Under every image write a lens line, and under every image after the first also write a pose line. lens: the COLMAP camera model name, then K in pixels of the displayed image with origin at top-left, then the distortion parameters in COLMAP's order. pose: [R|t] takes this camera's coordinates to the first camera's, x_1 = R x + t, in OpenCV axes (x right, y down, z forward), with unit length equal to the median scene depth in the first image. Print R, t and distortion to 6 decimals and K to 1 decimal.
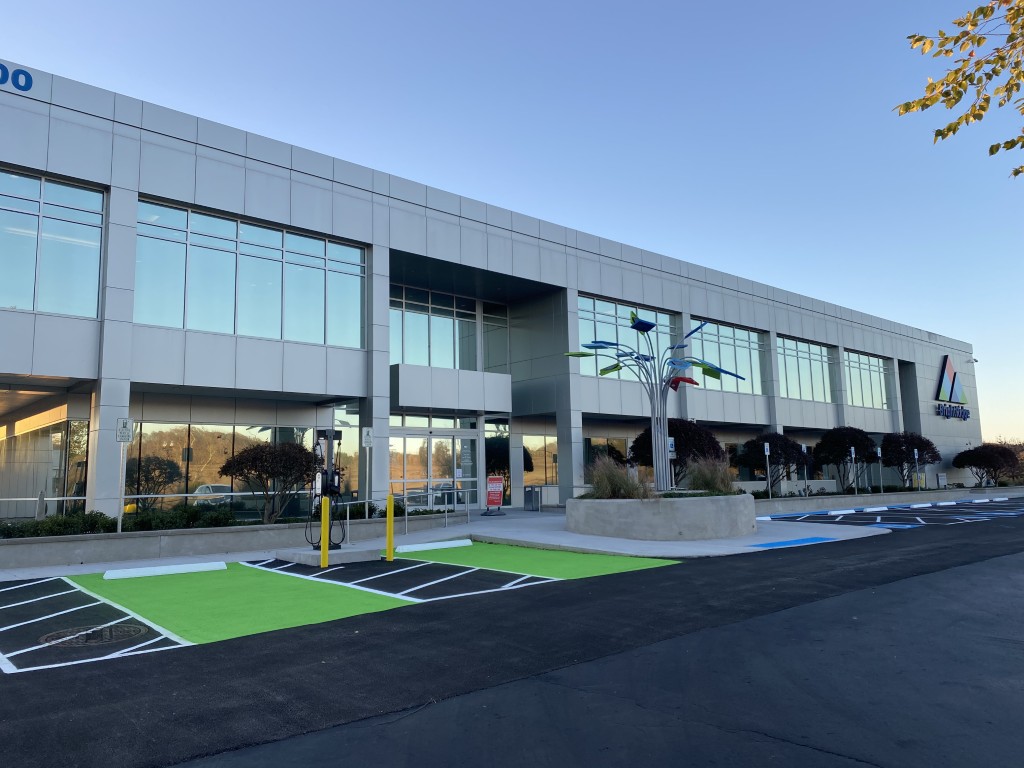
lens RADIAL K [[779.0, 0, 503.9], [0, 779.0, 383.2], [0, 0, 1]] dist [0.046166, -0.003964]
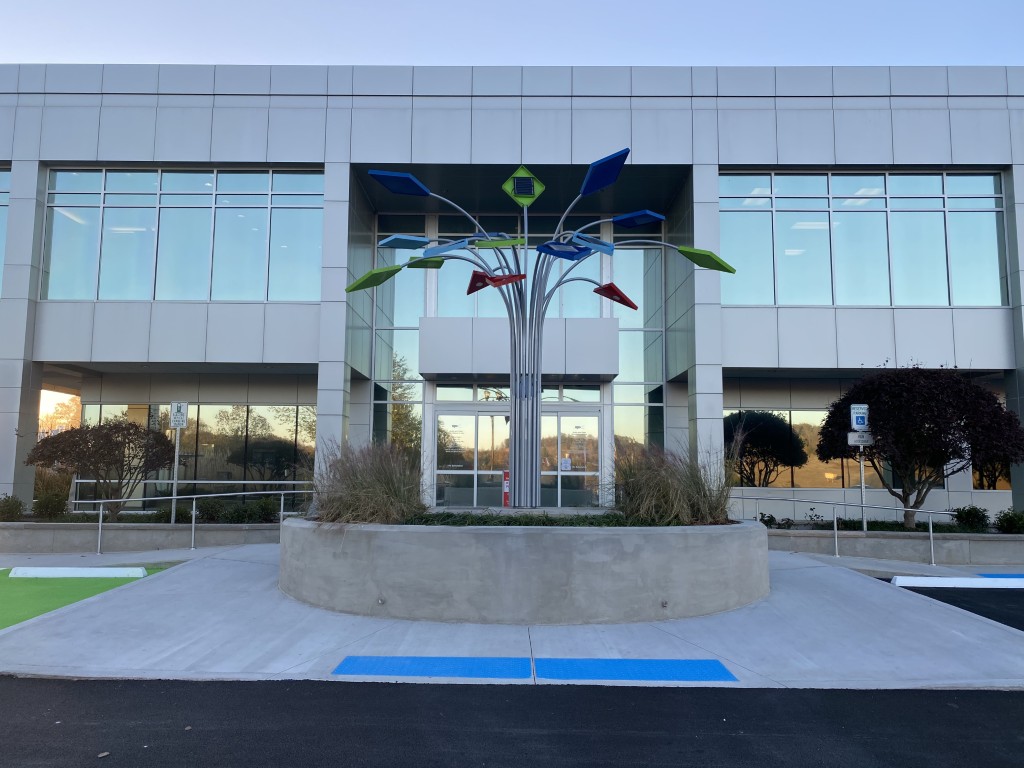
lens RADIAL K [[779.0, 0, 503.9], [0, 779.0, 383.2], [0, 0, 1]] dist [0.046166, -0.003964]
pose [[0.738592, -0.051844, -0.672156, 0.458544], [0.063801, 0.997939, -0.006864, 0.052339], [0.671127, -0.037814, 0.740378, 0.536367]]
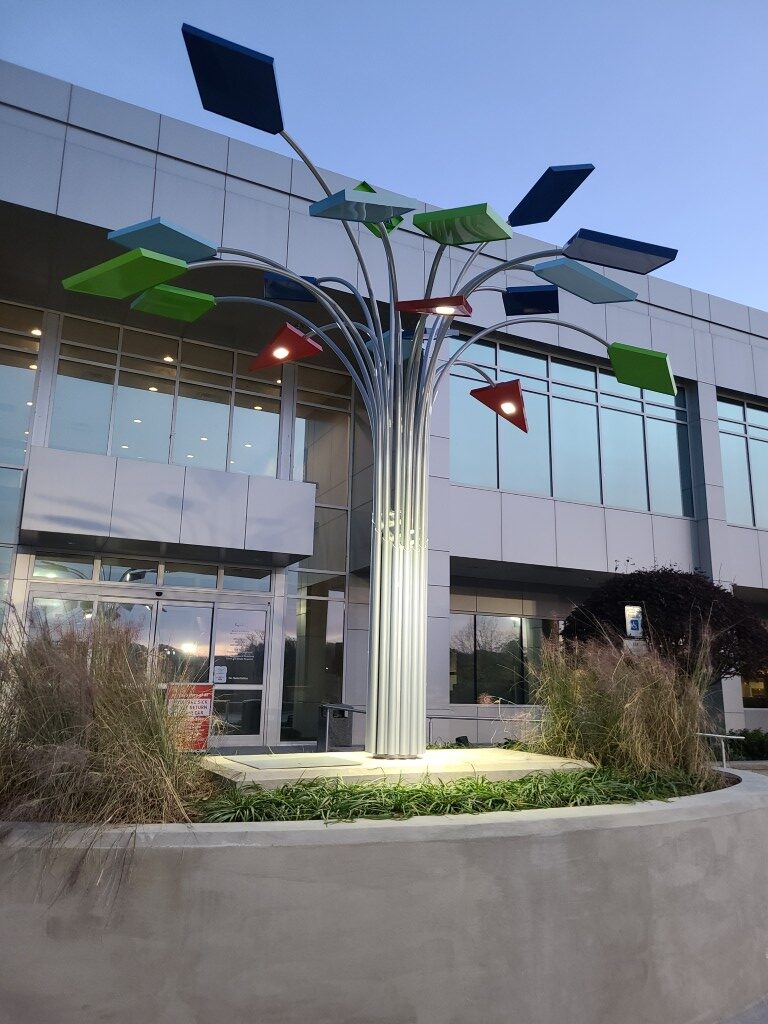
lens RADIAL K [[766.0, 0, 391.0], [0, 766.0, 513.2], [0, 0, 1]] dist [0.026379, -0.000808]
pose [[0.962528, -0.027353, -0.269800, 0.235840], [0.001192, 0.995317, -0.096654, 0.070031], [0.271180, 0.092711, 0.958053, 0.639532]]
